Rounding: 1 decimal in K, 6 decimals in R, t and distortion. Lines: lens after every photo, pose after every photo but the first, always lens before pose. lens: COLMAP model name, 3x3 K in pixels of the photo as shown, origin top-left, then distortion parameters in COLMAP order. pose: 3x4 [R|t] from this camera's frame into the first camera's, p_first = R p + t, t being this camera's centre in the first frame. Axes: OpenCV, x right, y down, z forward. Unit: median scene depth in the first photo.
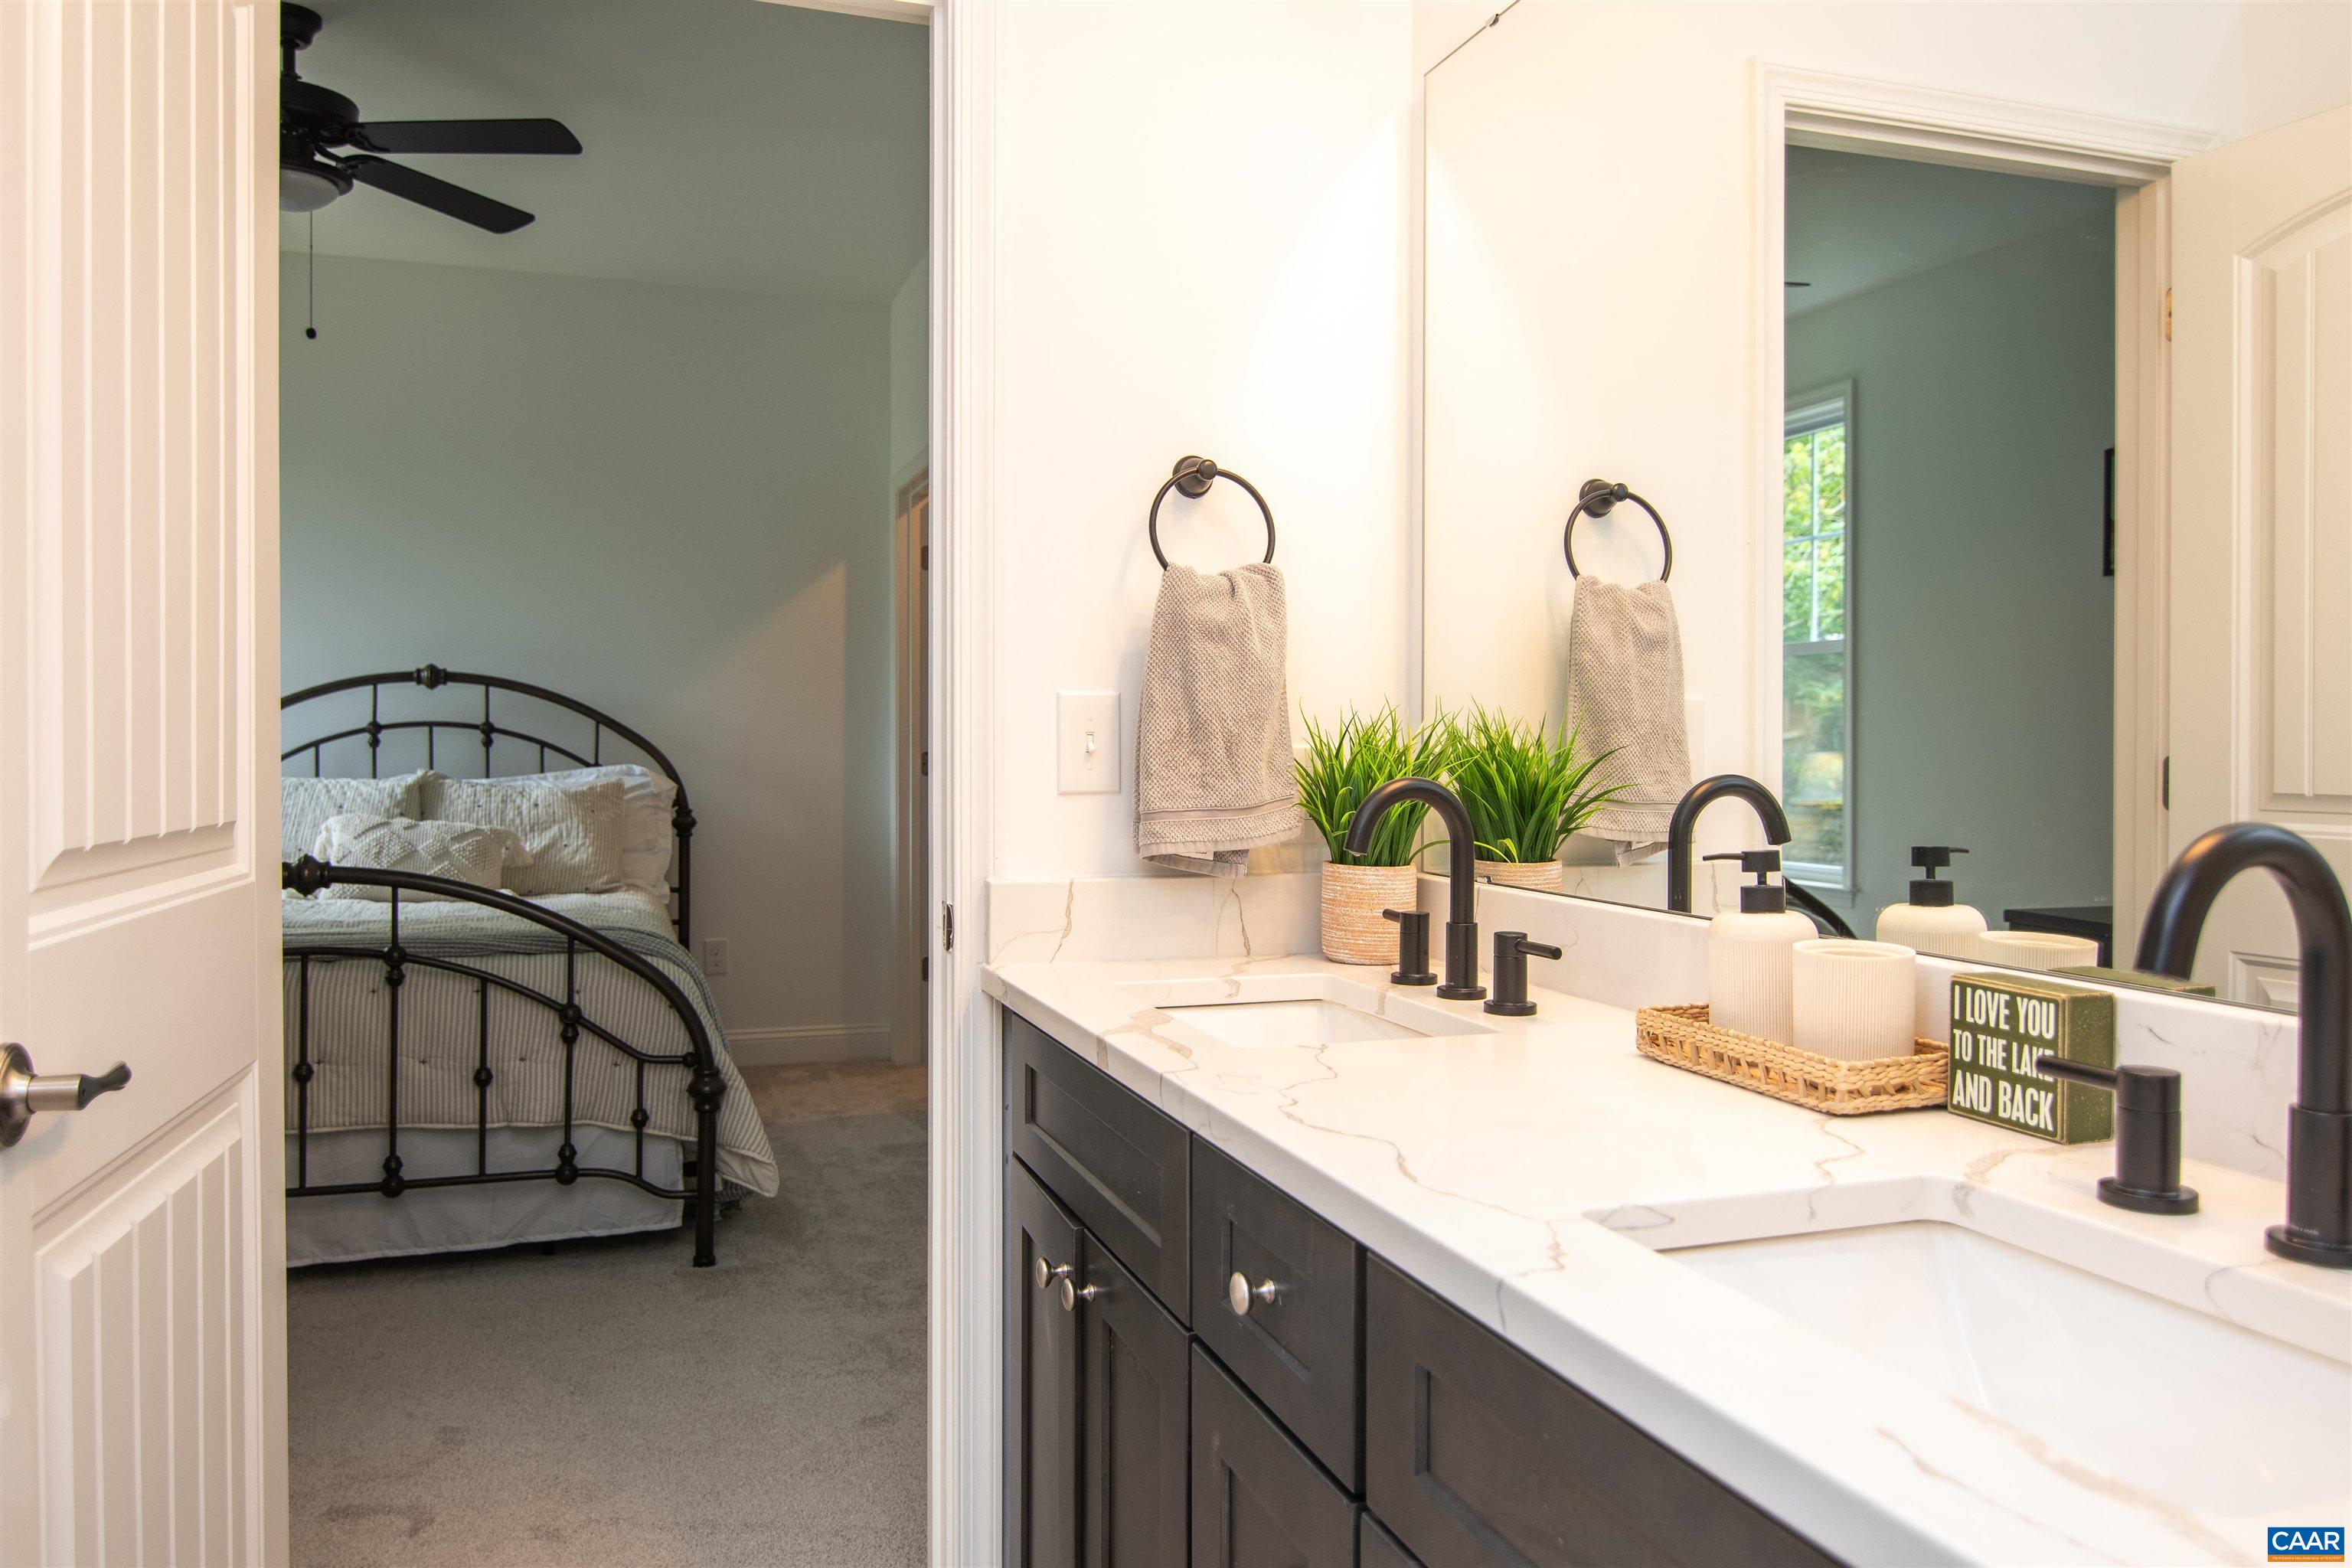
lens RADIAL K [[1582.9, 0, 1165.6], [0, 1582.9, 768.1], [0, 0, 1]] dist [0.049628, 0.001027]
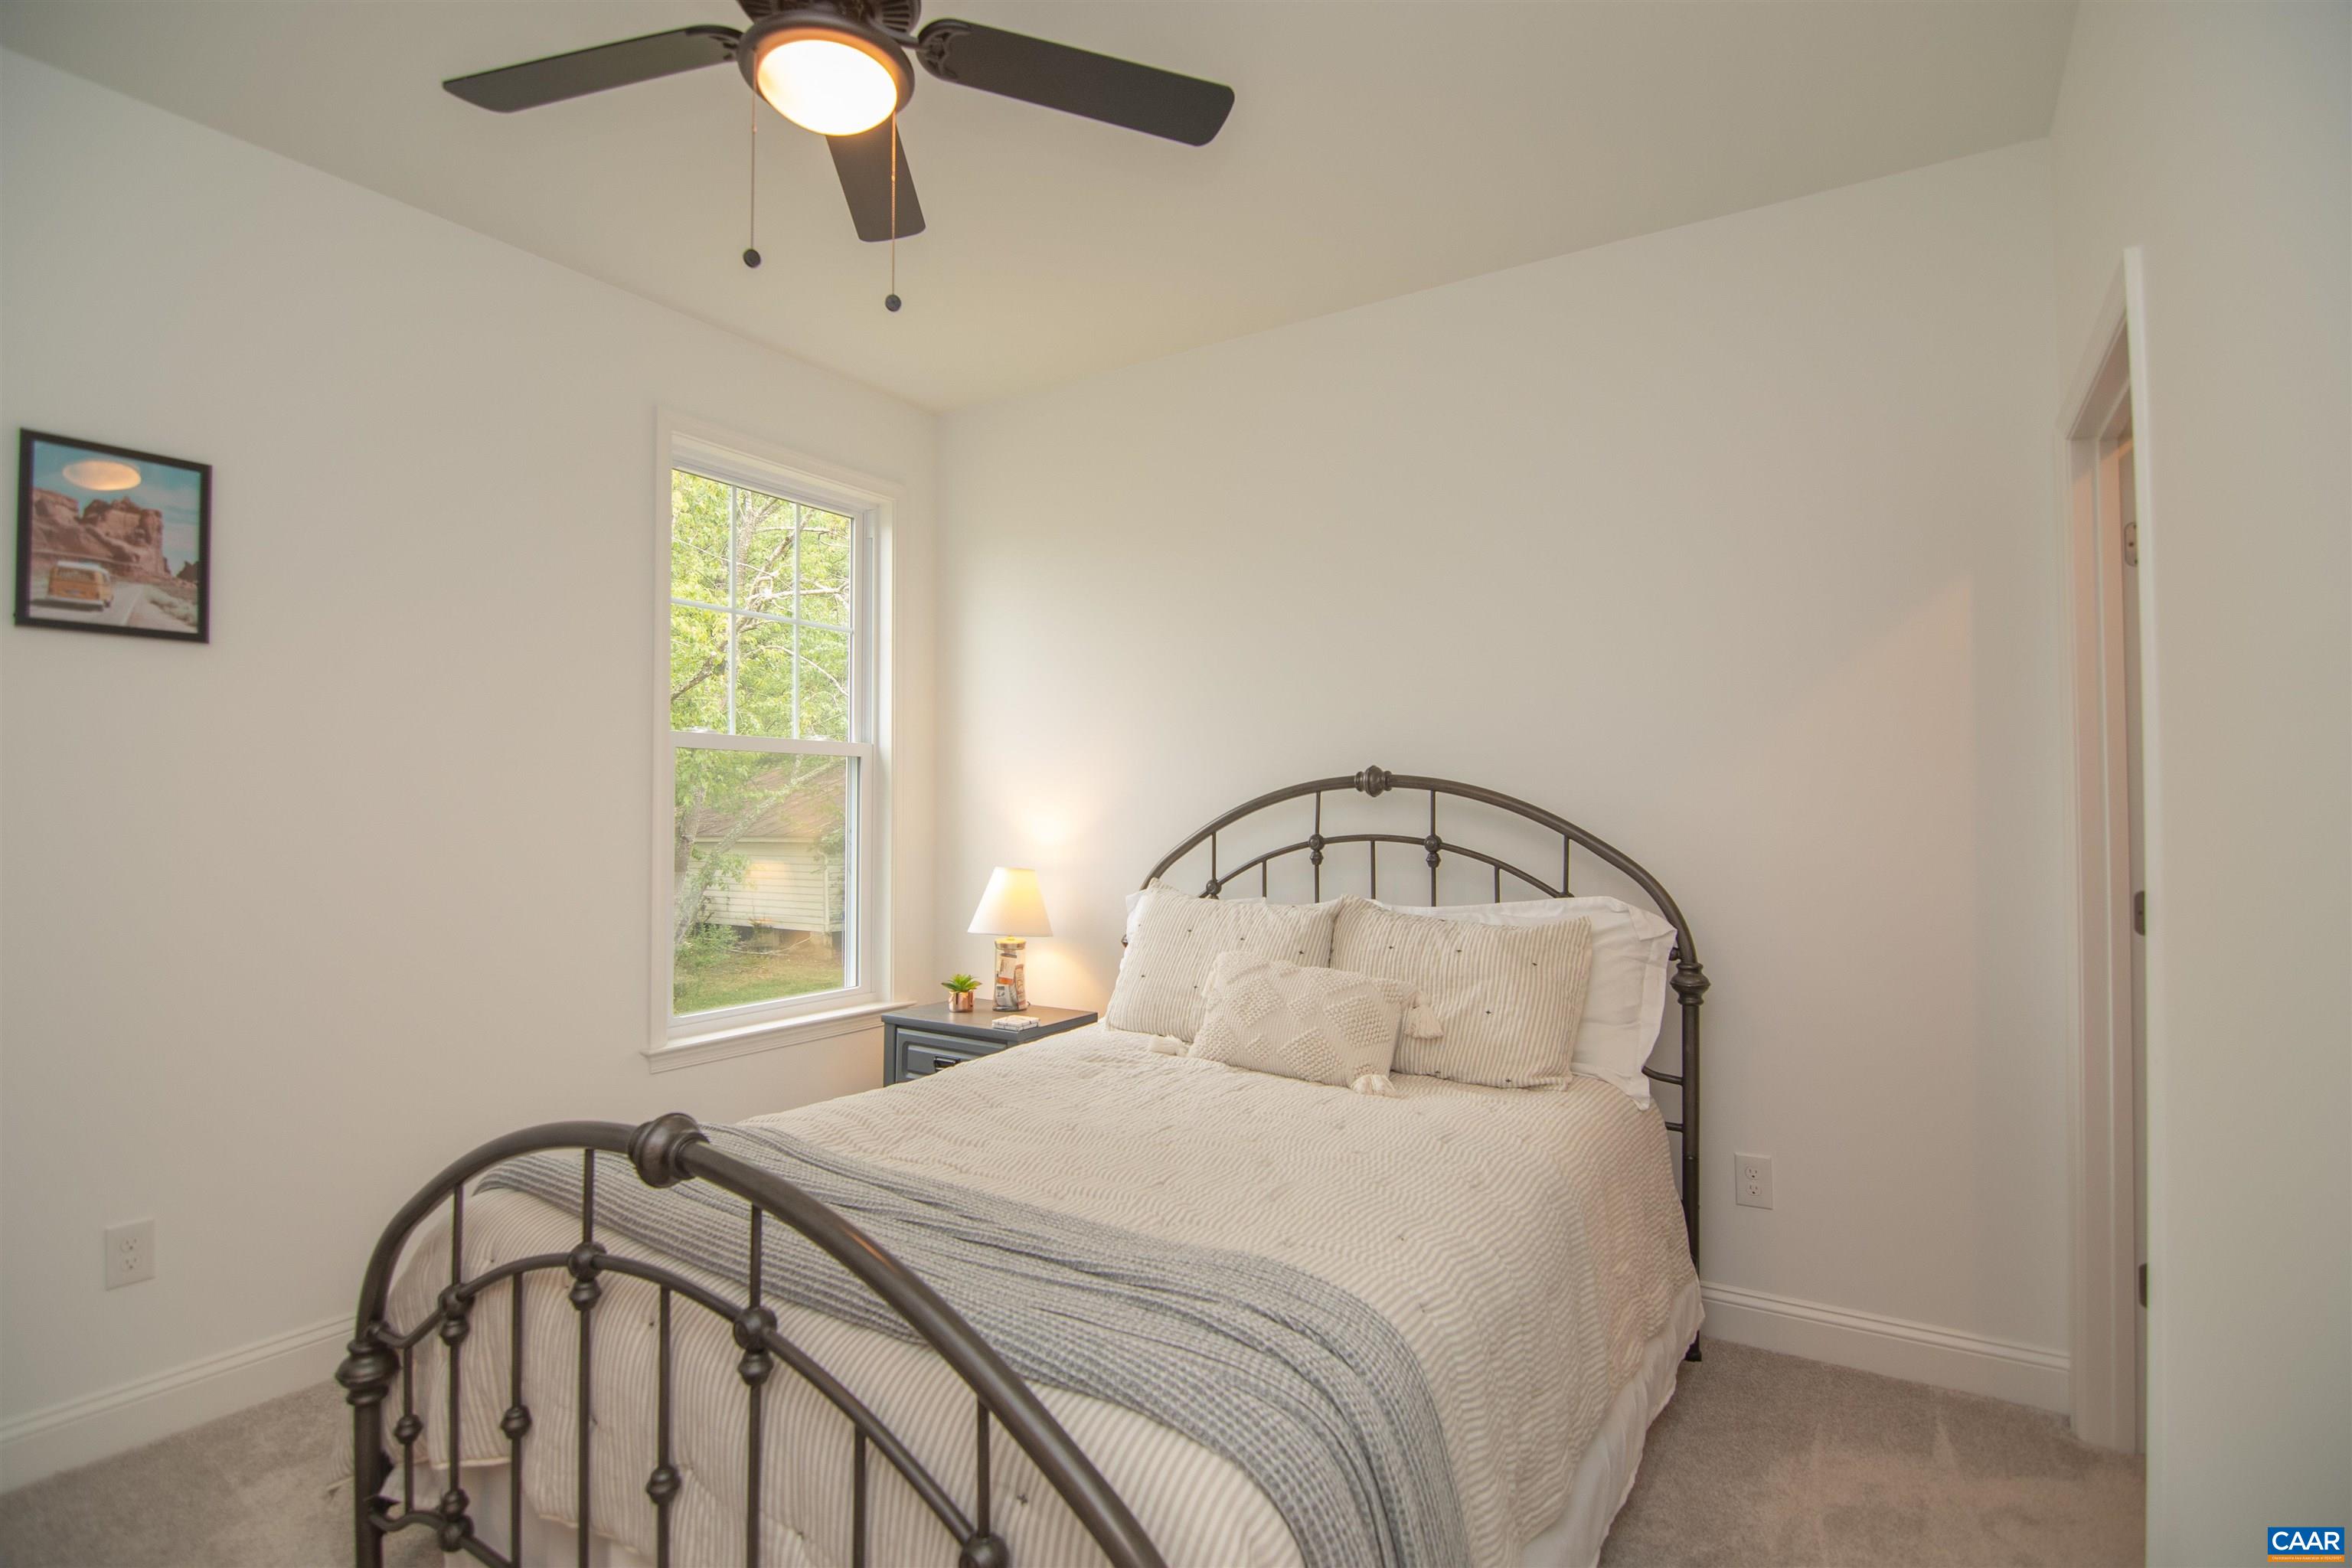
lens RADIAL K [[1110.2, 0, 1165.5], [0, 1110.2, 785.4], [0, 0, 1]] dist [-0.025324, -0.000661]
pose [[0.607732, -0.013206, -0.794032, -0.062902], [-0.015191, 0.999485, -0.028250, -0.036815], [0.793997, 0.029230, 0.607219, 0.556679]]
